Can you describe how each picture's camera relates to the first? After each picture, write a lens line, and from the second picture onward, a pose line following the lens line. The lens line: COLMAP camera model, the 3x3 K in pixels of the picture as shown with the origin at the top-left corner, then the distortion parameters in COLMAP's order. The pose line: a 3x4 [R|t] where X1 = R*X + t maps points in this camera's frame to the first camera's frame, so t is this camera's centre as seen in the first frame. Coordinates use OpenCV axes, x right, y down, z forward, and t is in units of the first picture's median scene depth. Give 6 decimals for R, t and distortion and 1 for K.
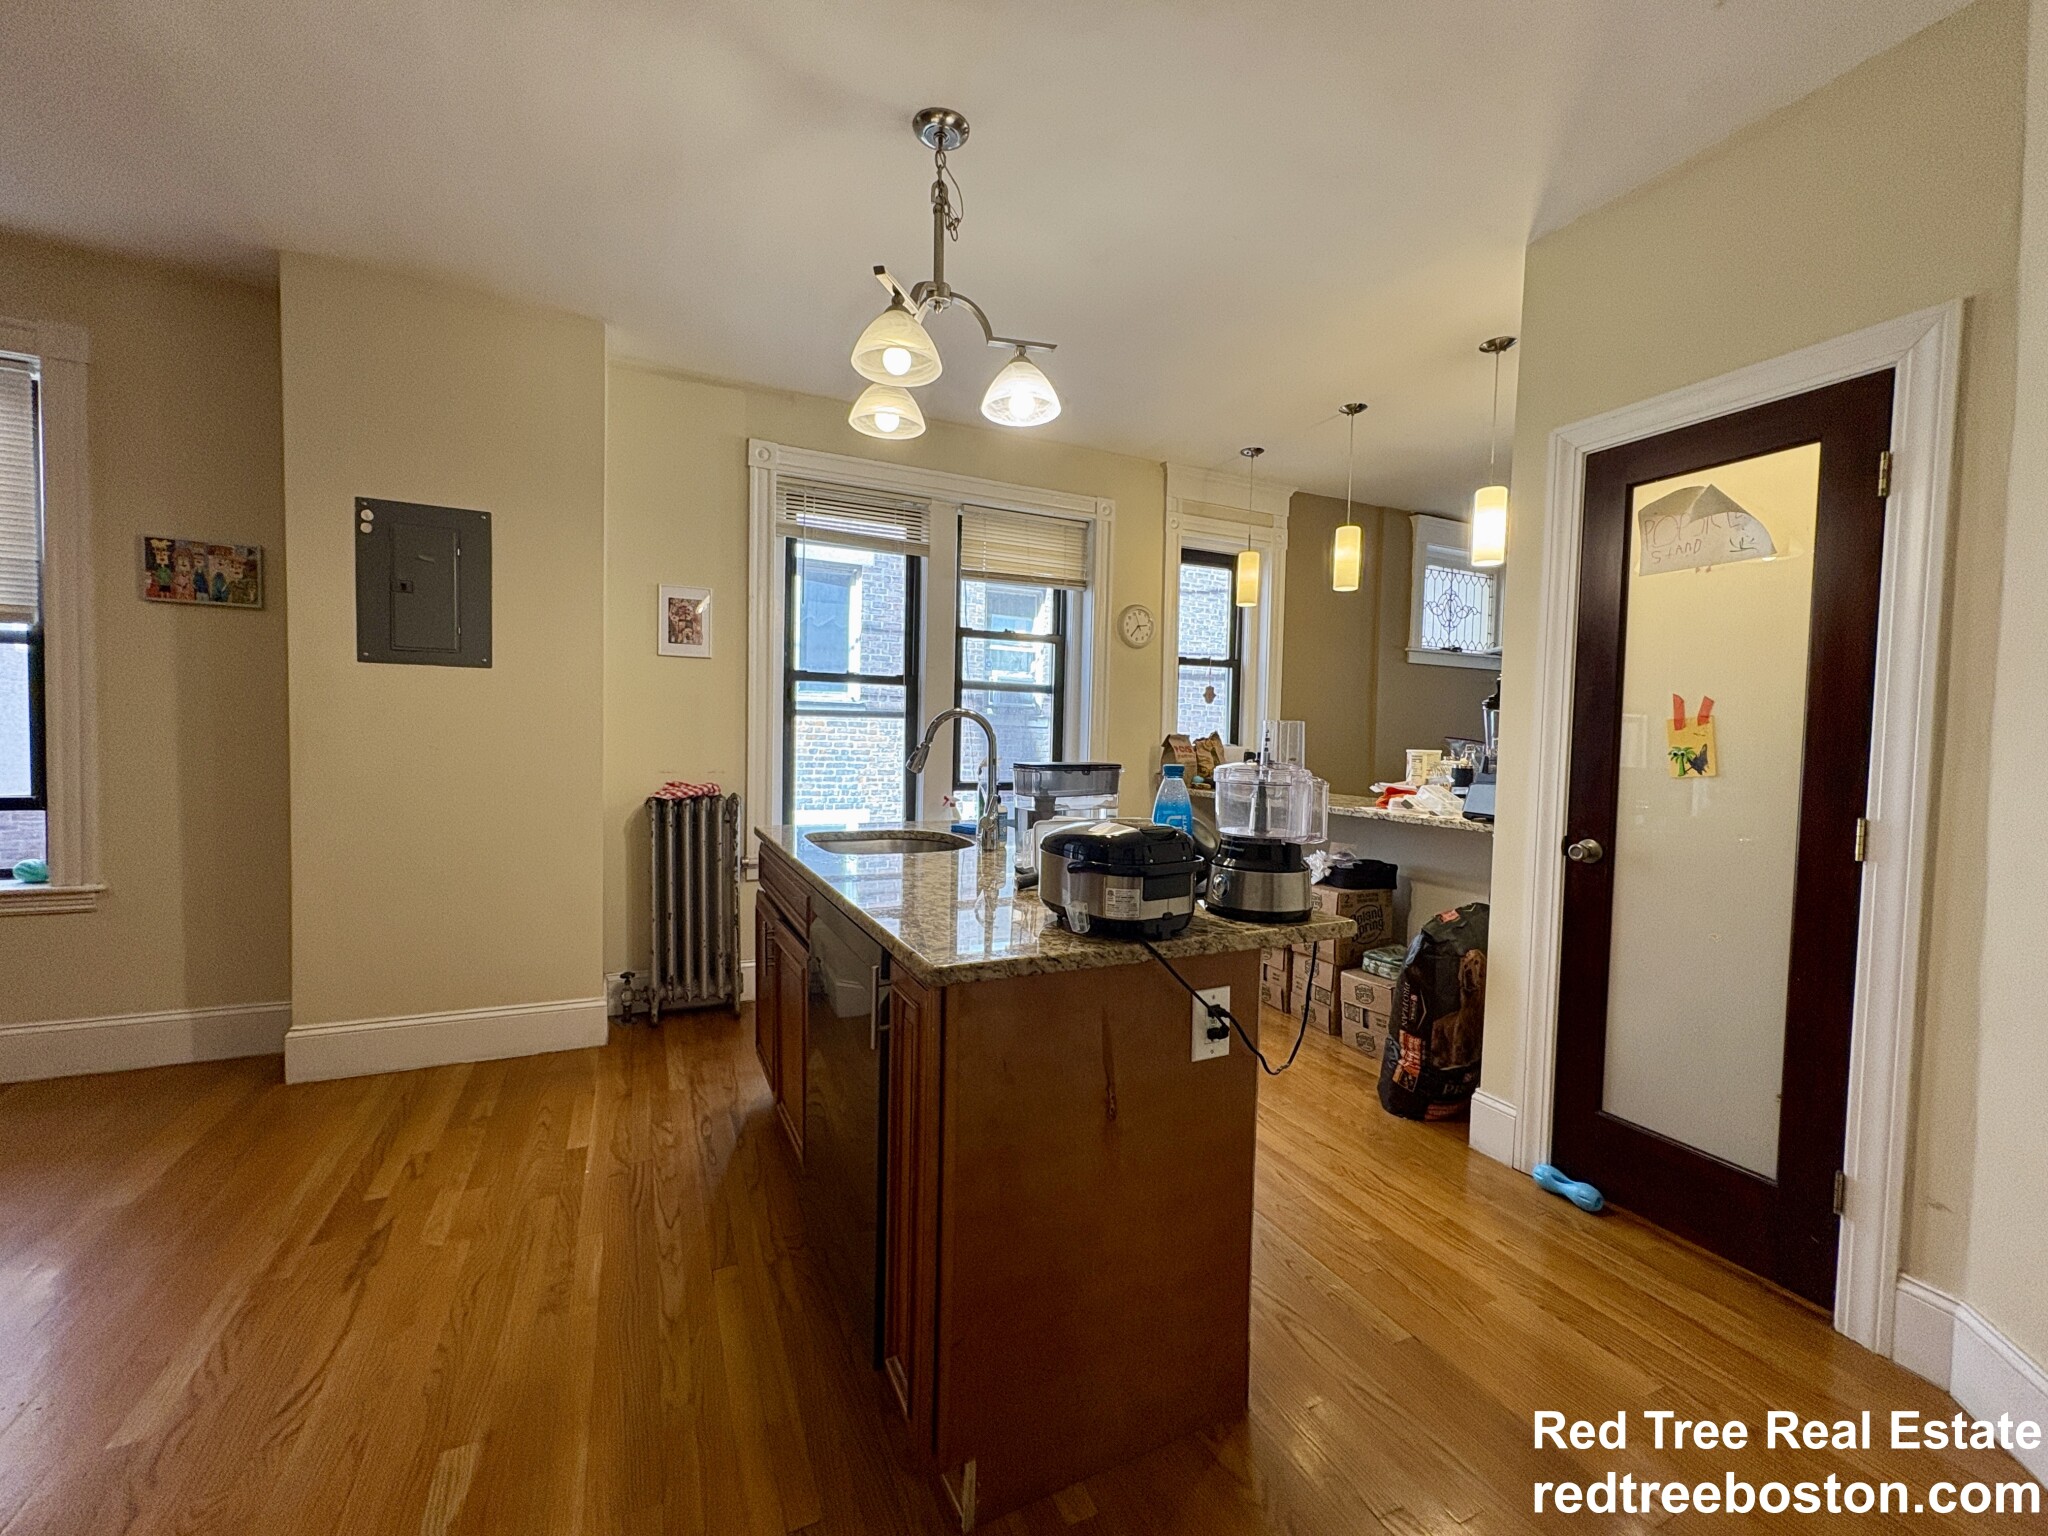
lens RADIAL K [[816.7, 0, 1024.0], [0, 816.7, 765.1], [0, 0, 1]] dist [0.000979, 0.000294]
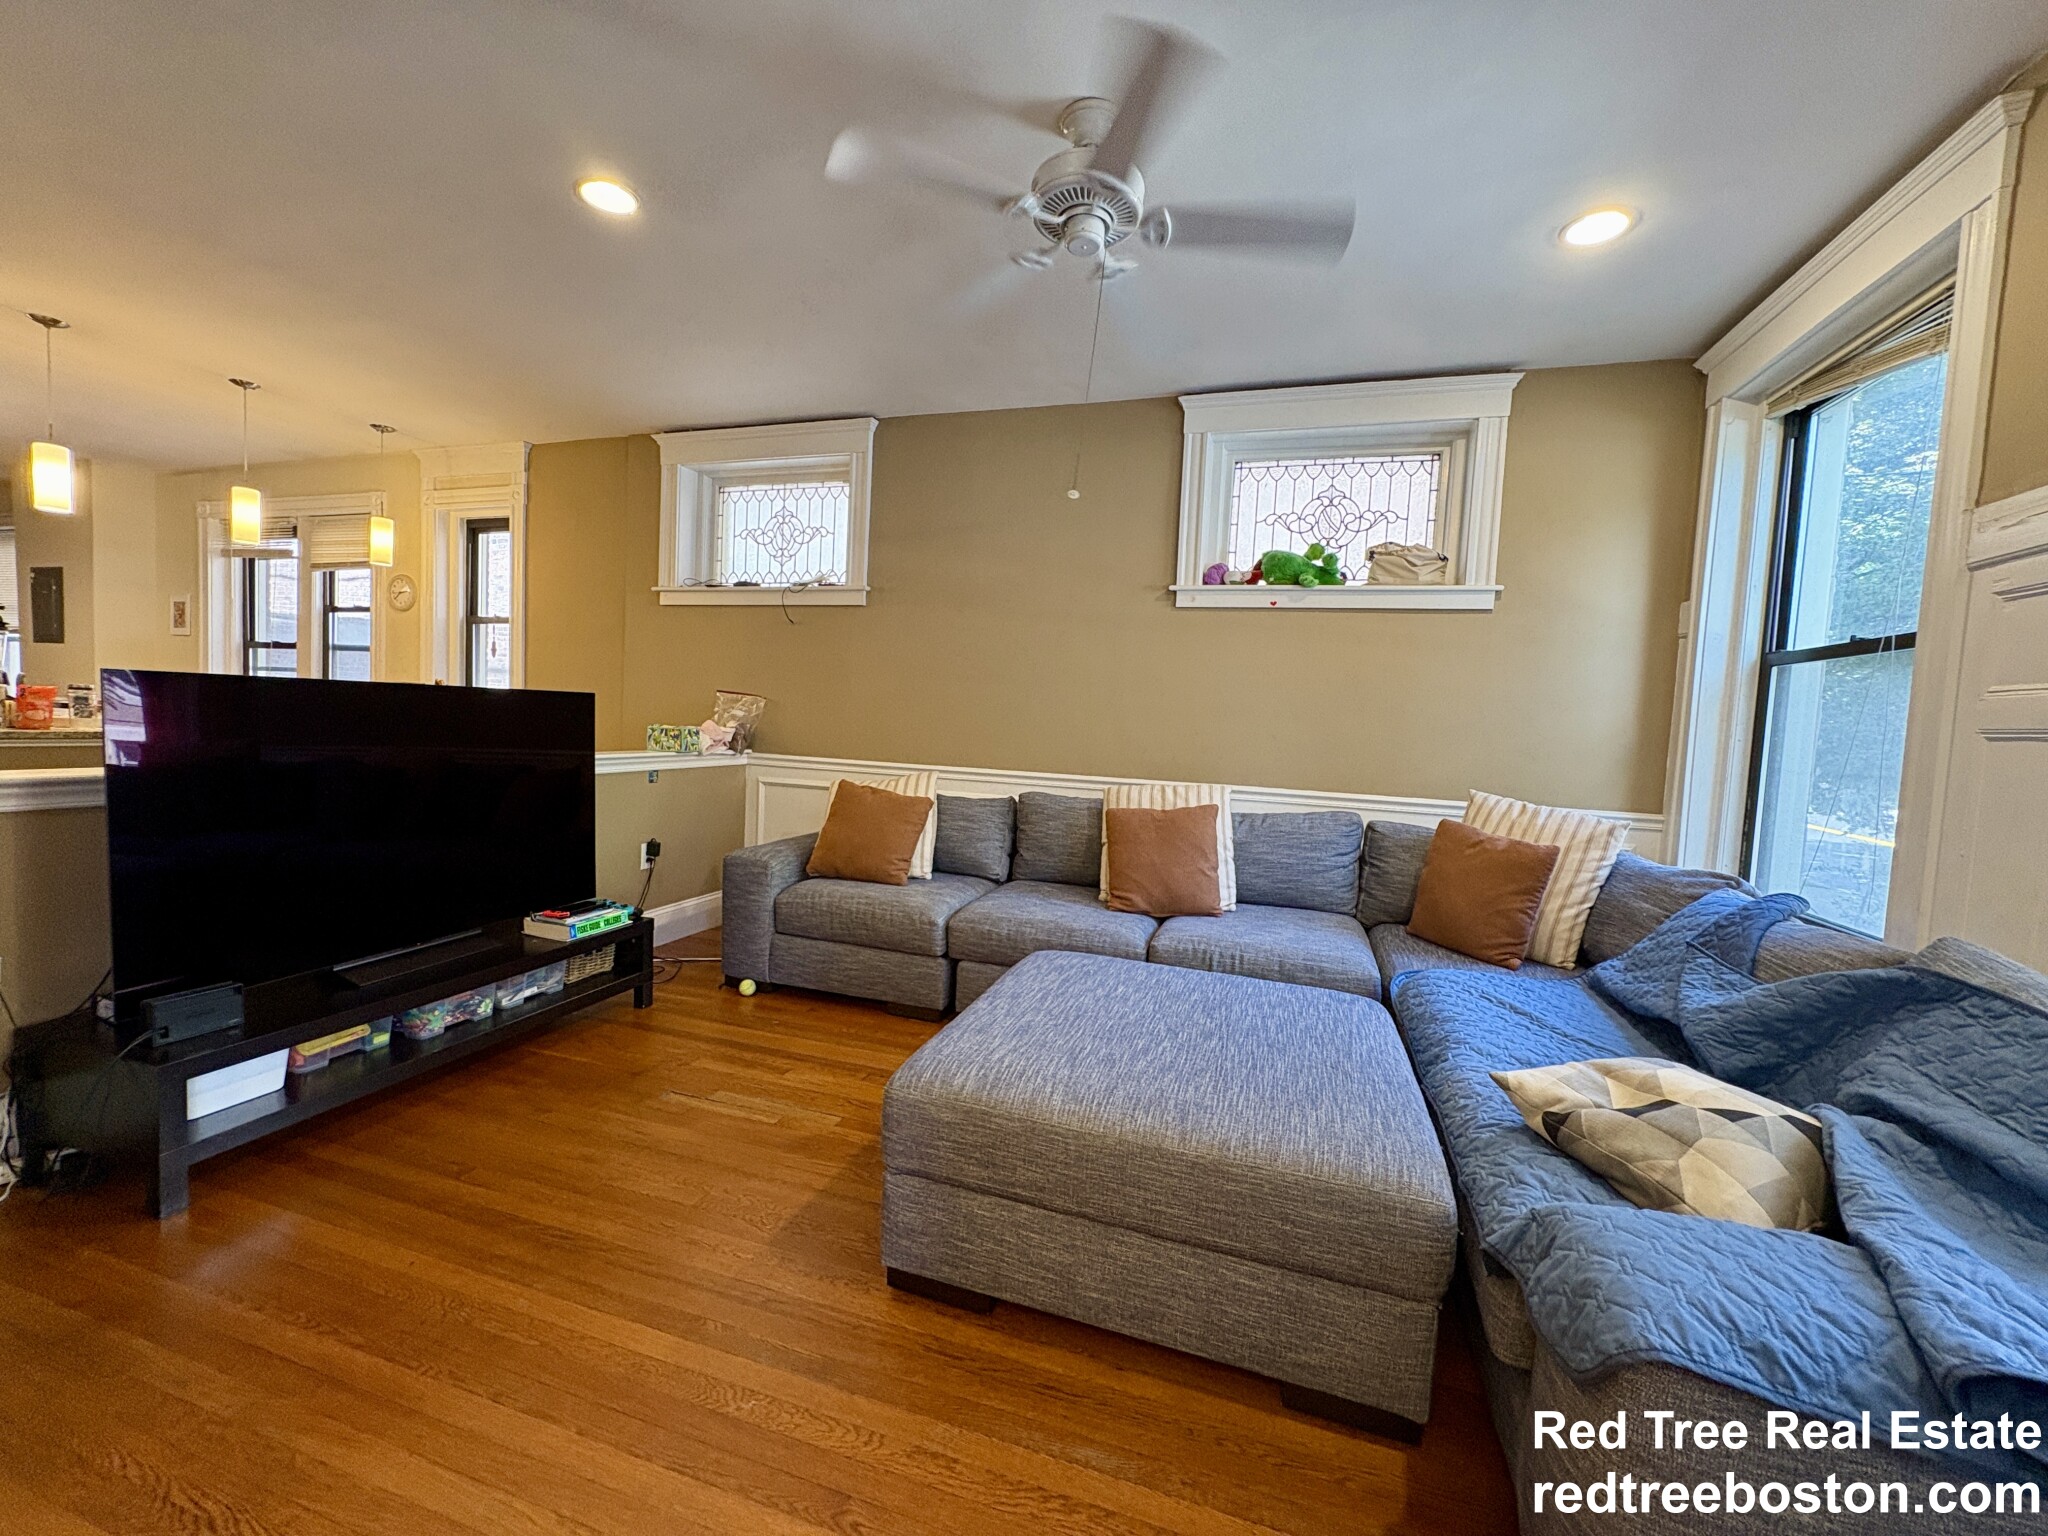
lens RADIAL K [[816.7, 0, 1017.4], [0, 816.7, 762.4], [0, 0, 1]] dist [0.000979, 0.000294]
pose [[0.724514, 0.047092, -0.687649, 1.741128], [-0.053484, 0.998496, 0.012028, 0.022255], [0.687182, 0.028064, 0.725943, 0.774625]]
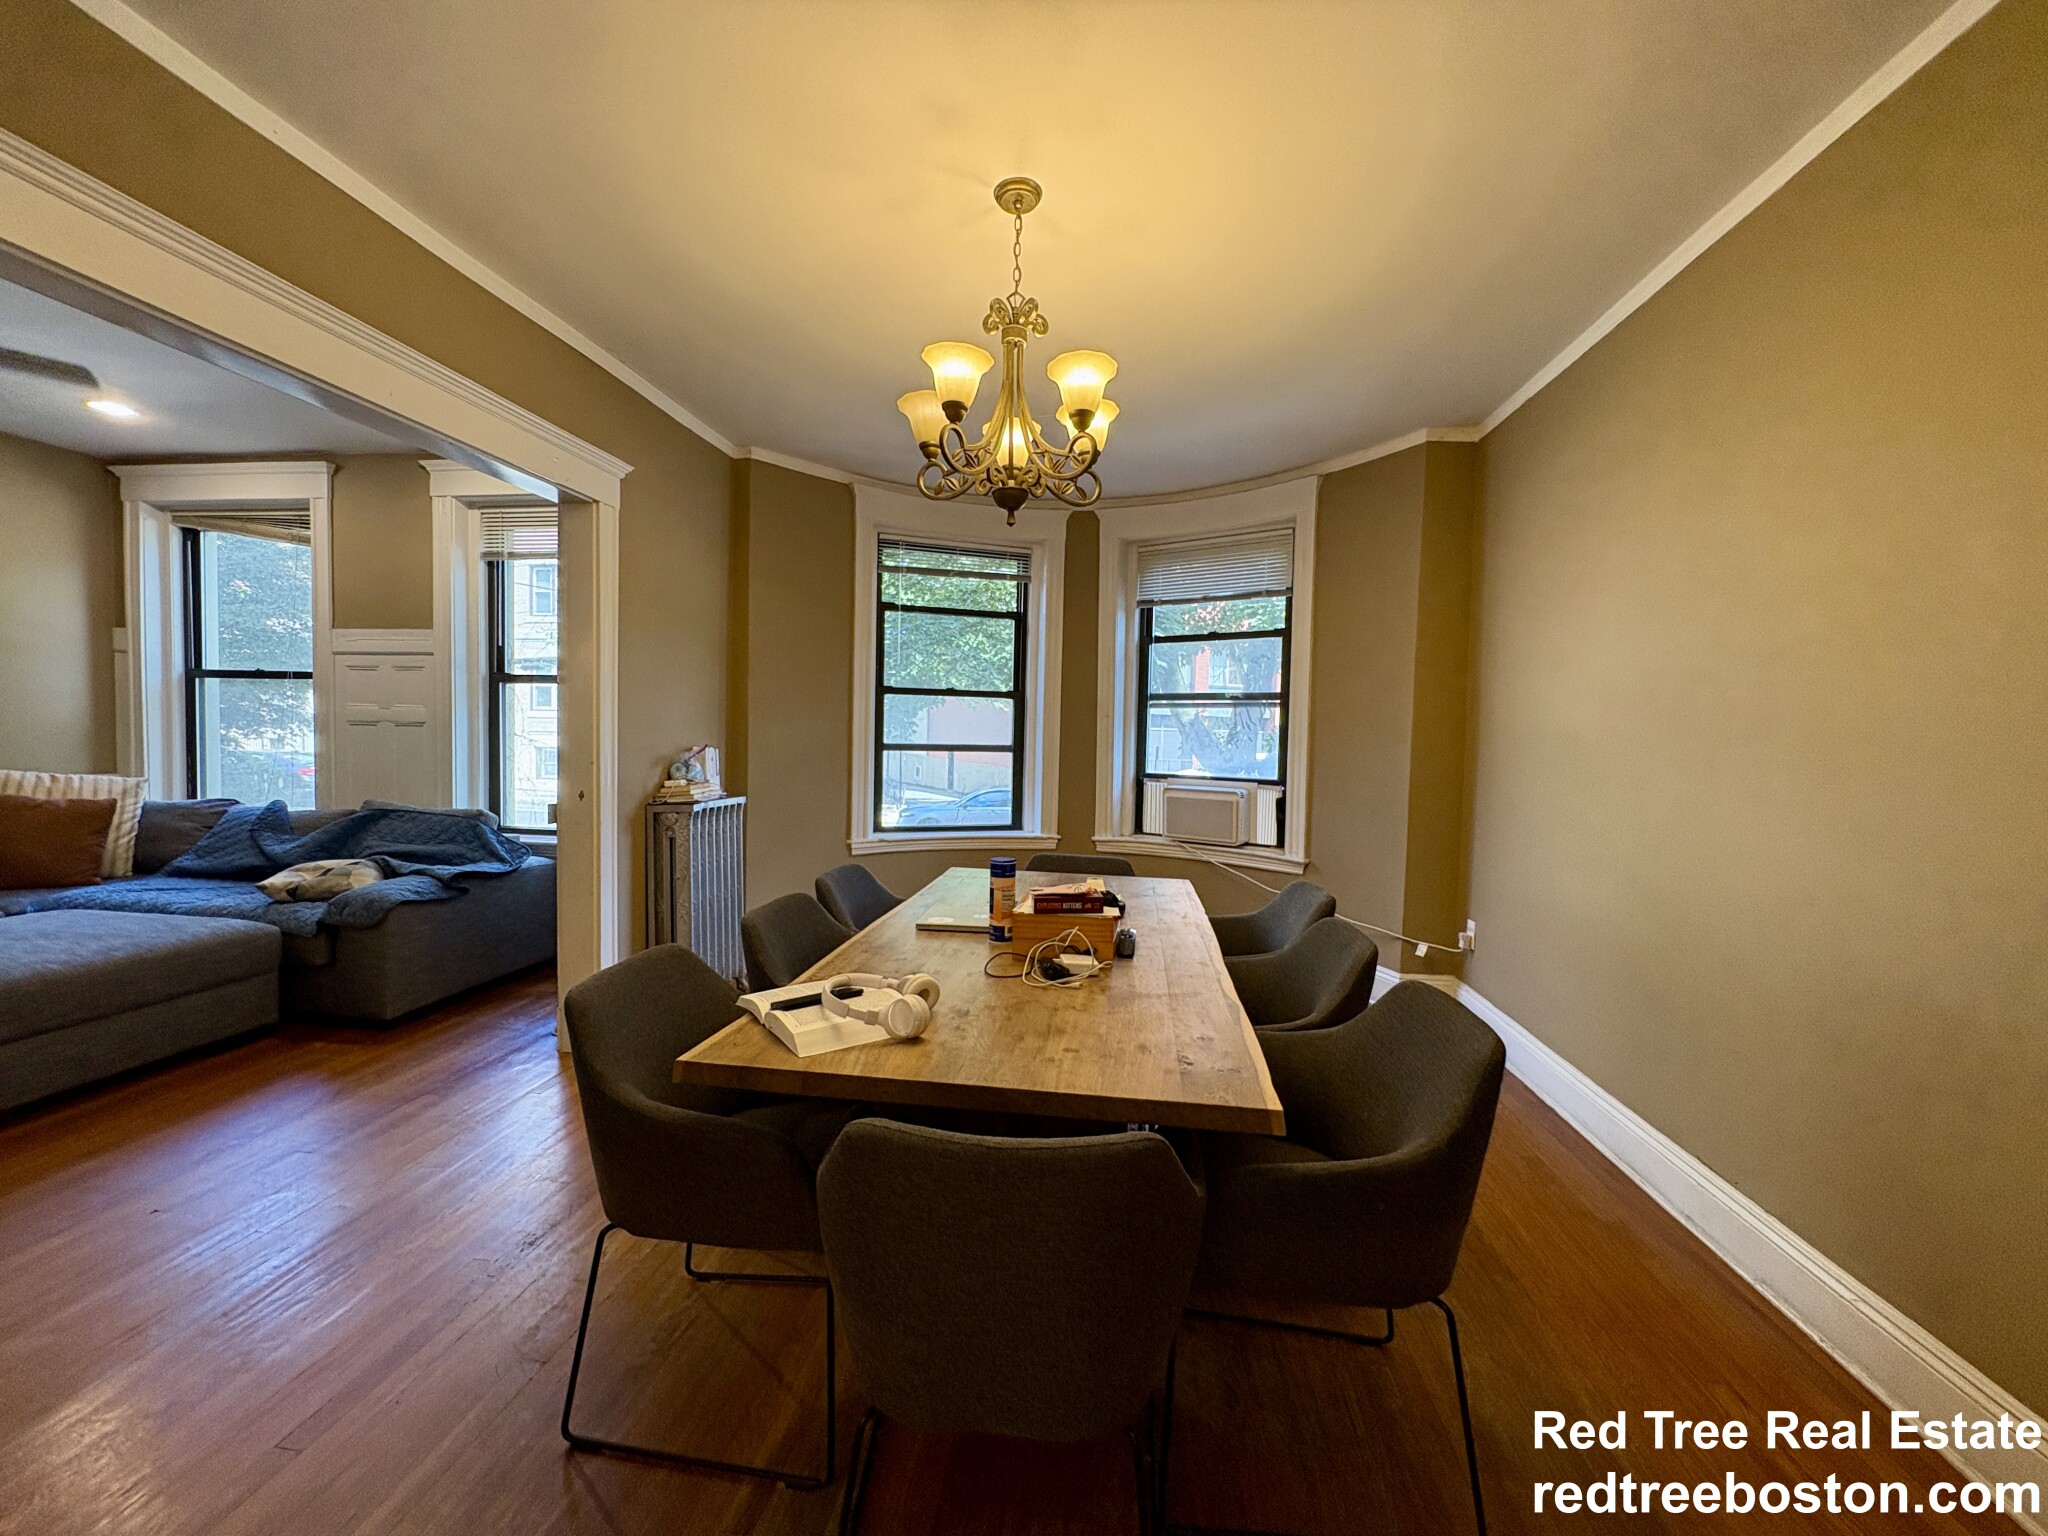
lens RADIAL K [[816.7, 0, 1017.4], [0, 816.7, 762.3], [0, 0, 1]] dist [0.000979, 0.000294]
pose [[0.547802, -0.043293, 0.835487, 1.387880], [0.020916, 0.999057, 0.038055, 0.015502], [-0.836347, -0.003372, 0.548191, 0.098462]]
